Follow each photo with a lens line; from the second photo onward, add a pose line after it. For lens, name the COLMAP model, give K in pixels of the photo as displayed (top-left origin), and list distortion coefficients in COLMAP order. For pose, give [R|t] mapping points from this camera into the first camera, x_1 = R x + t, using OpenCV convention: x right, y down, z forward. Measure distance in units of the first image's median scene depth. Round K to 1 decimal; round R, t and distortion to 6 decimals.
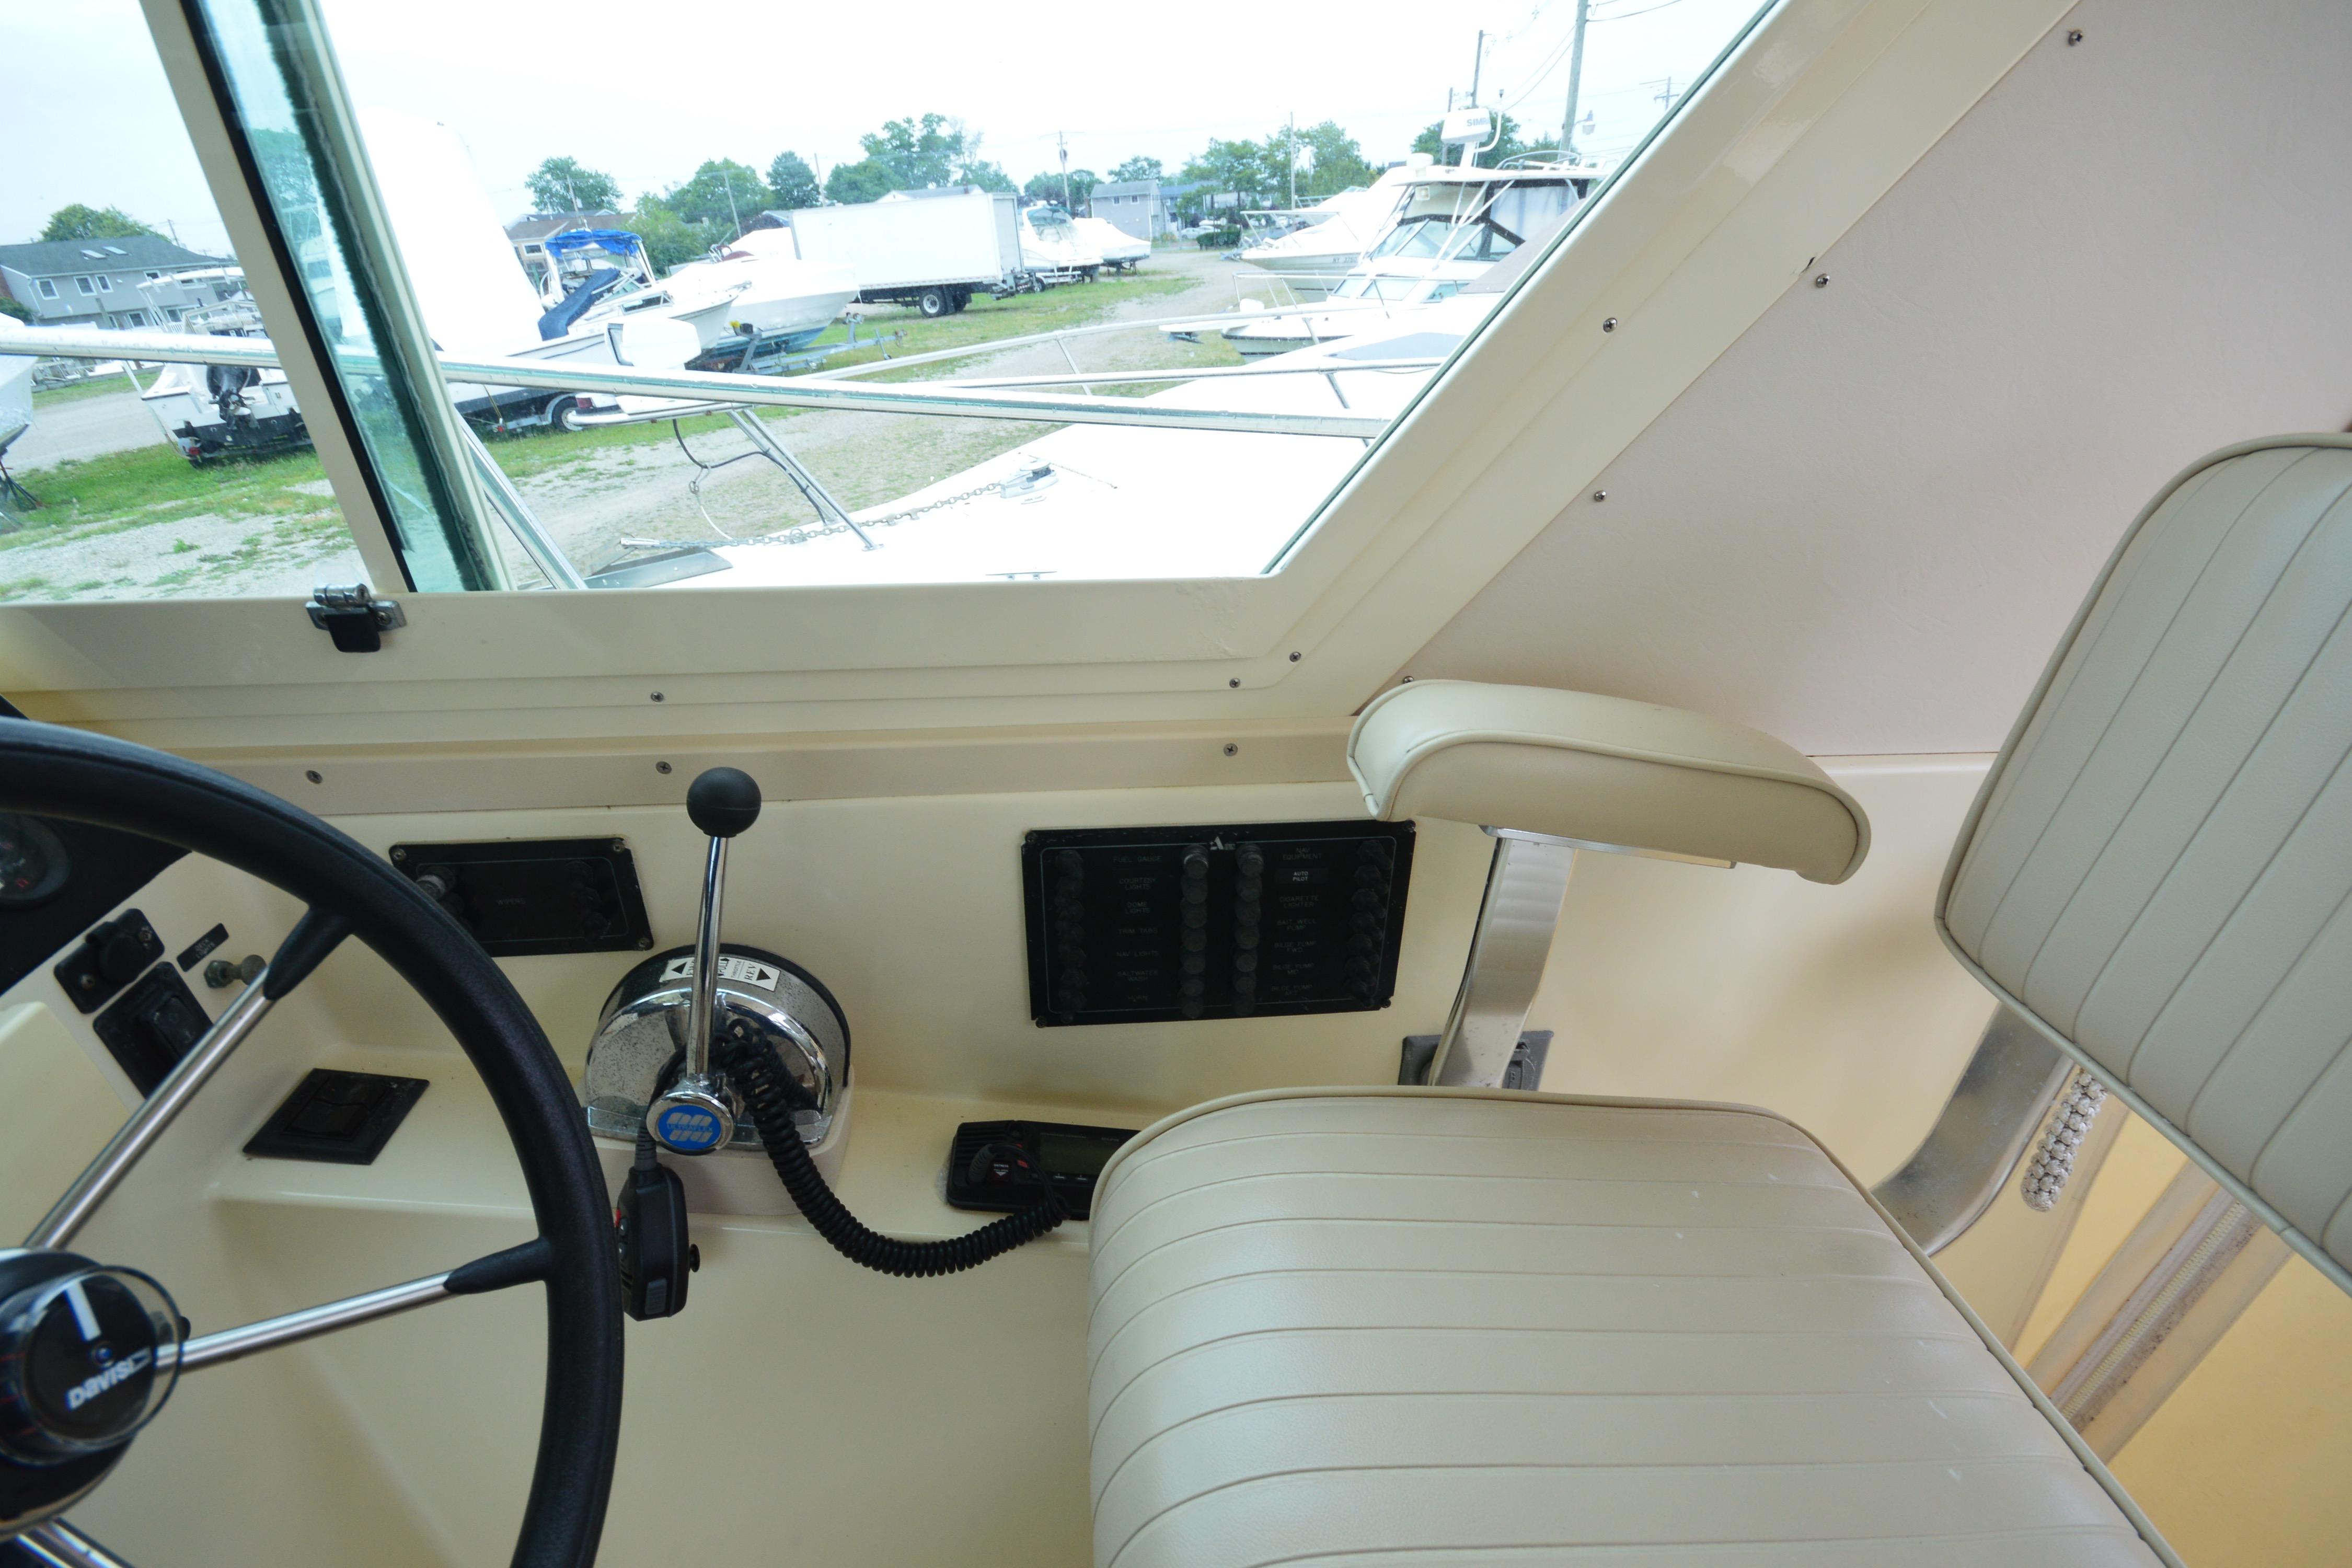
lens RADIAL K [[1045.6, 0, 1155.3], [0, 1045.6, 779.9], [0, 0, 1]] dist [0.007268, -0.010488]
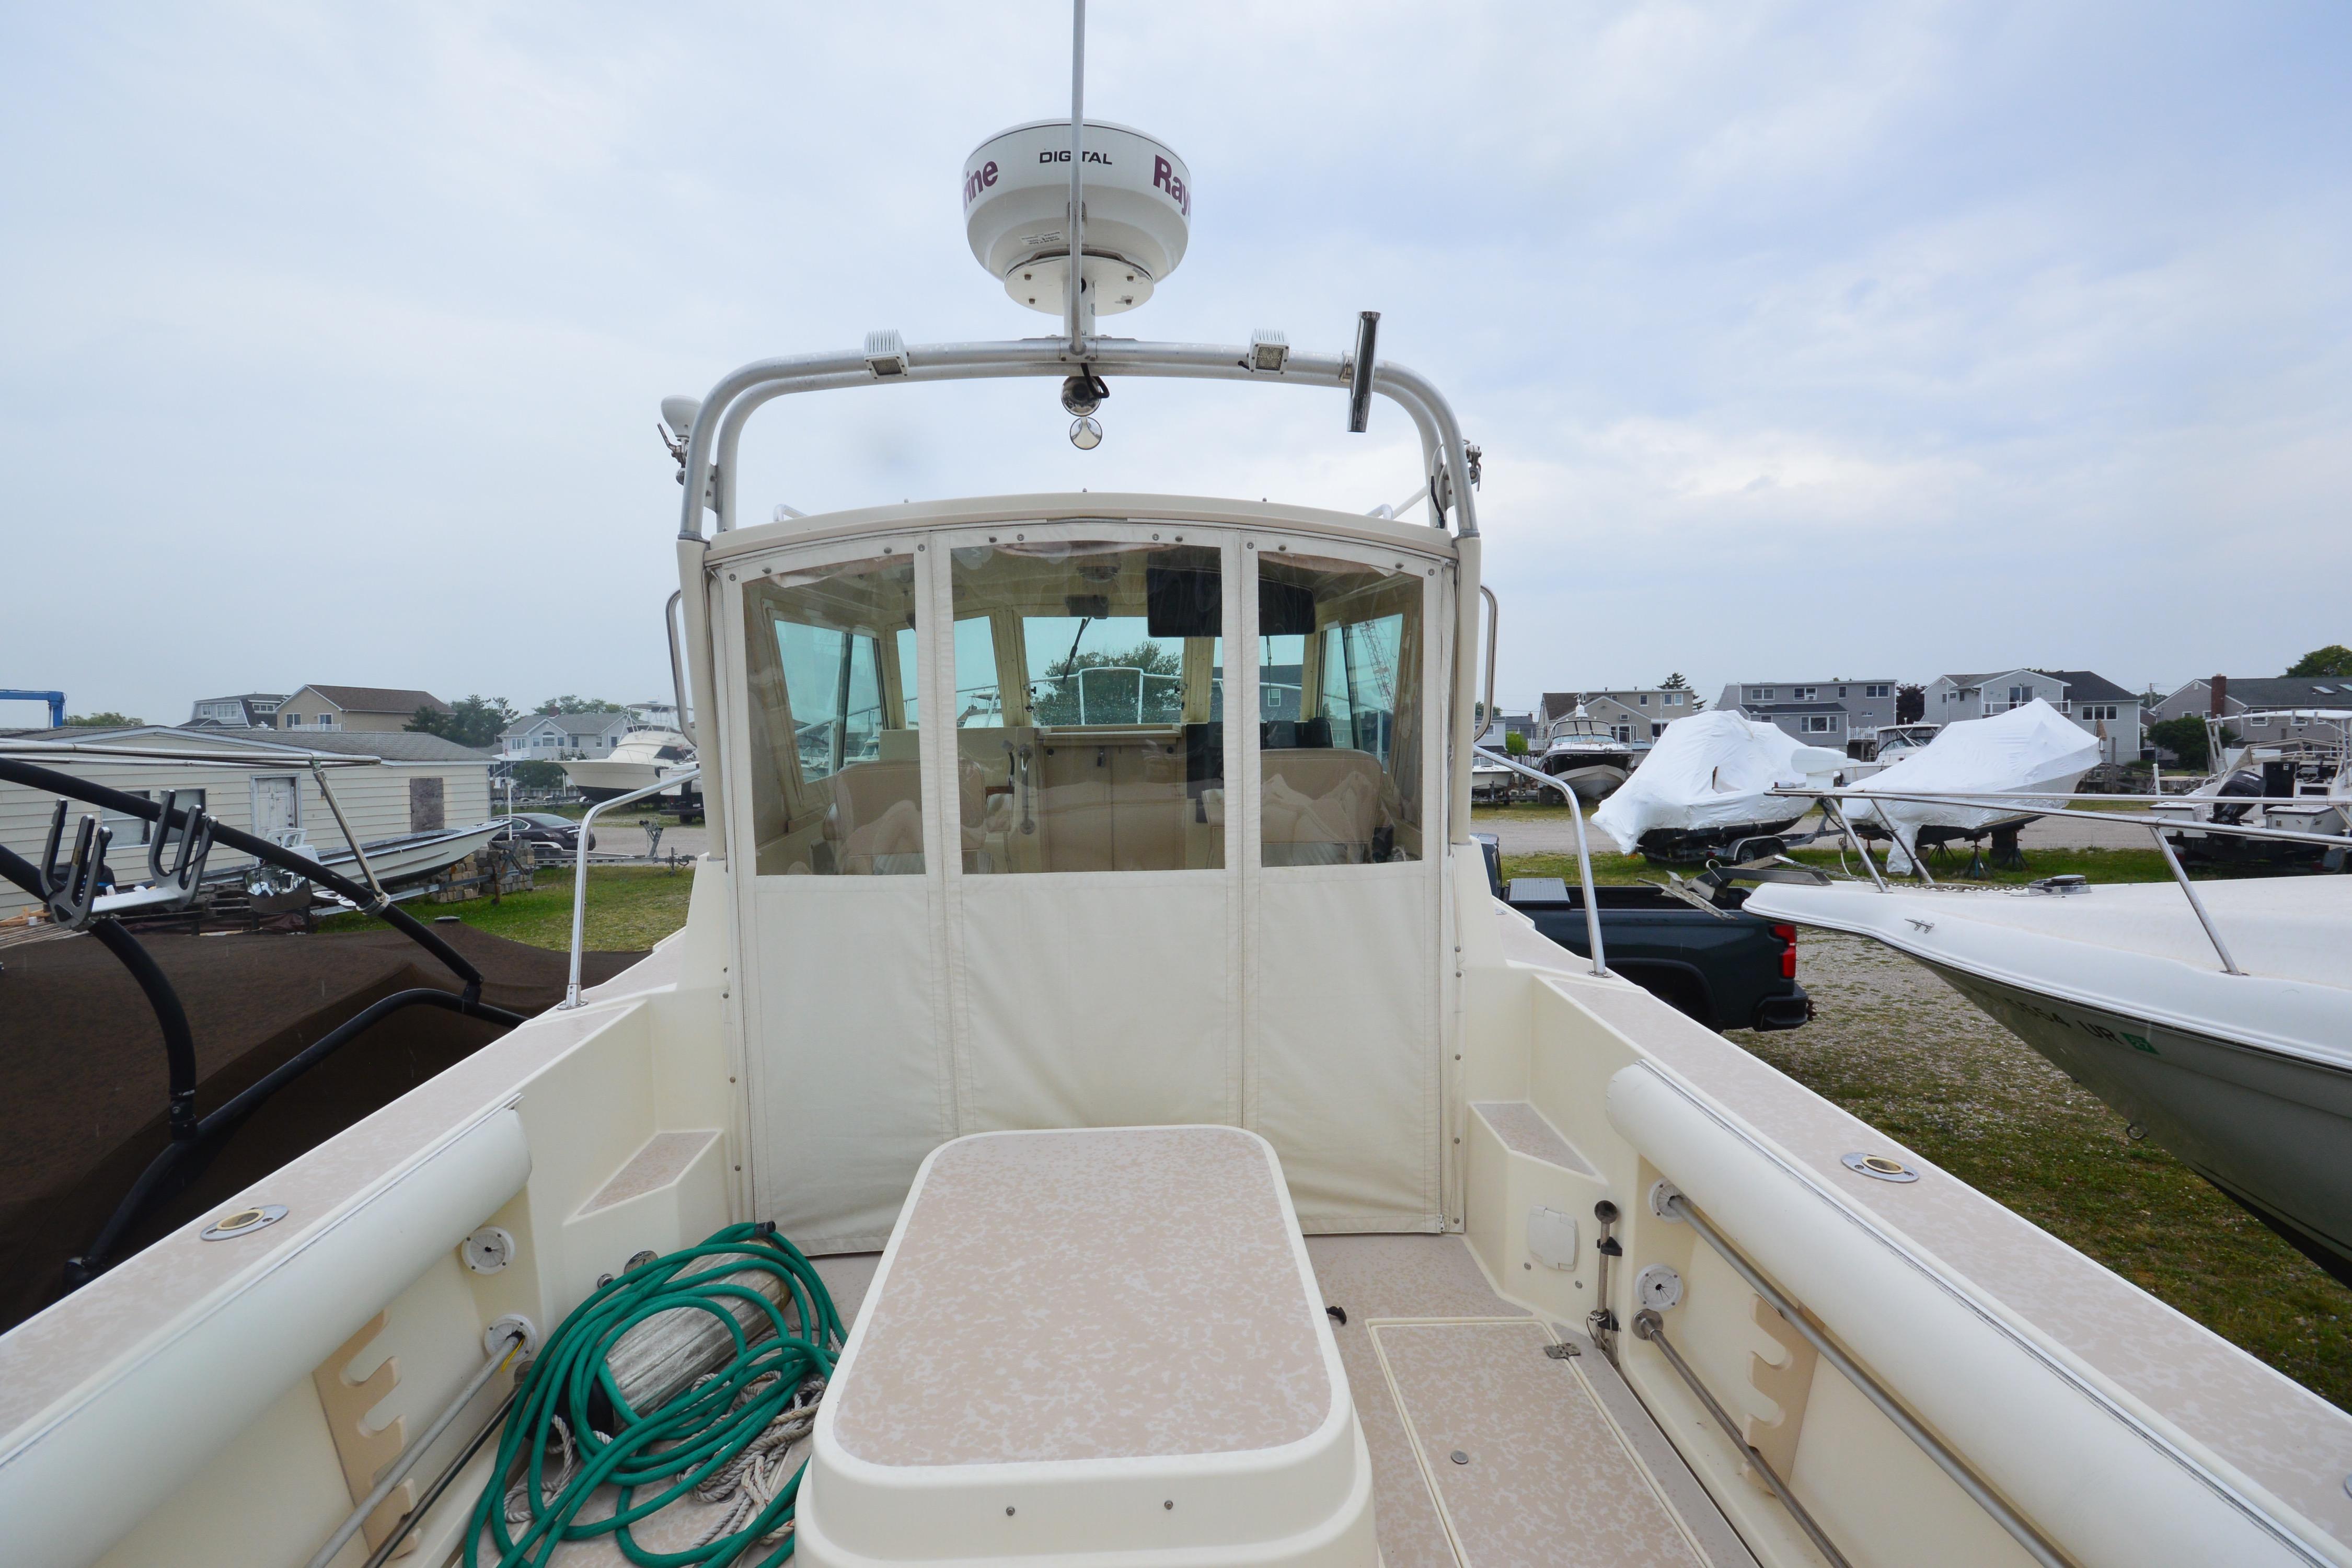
lens RADIAL K [[1045.6, 0, 1168.7], [0, 1045.6, 770.2], [0, 0, 1]] dist [0.007268, -0.010488]
pose [[-0.033482, 0.086469, -0.995692, 0.650503], [-0.458095, 0.884110, 0.092183, -0.020823], [0.888272, 0.459208, 0.010009, -0.016113]]
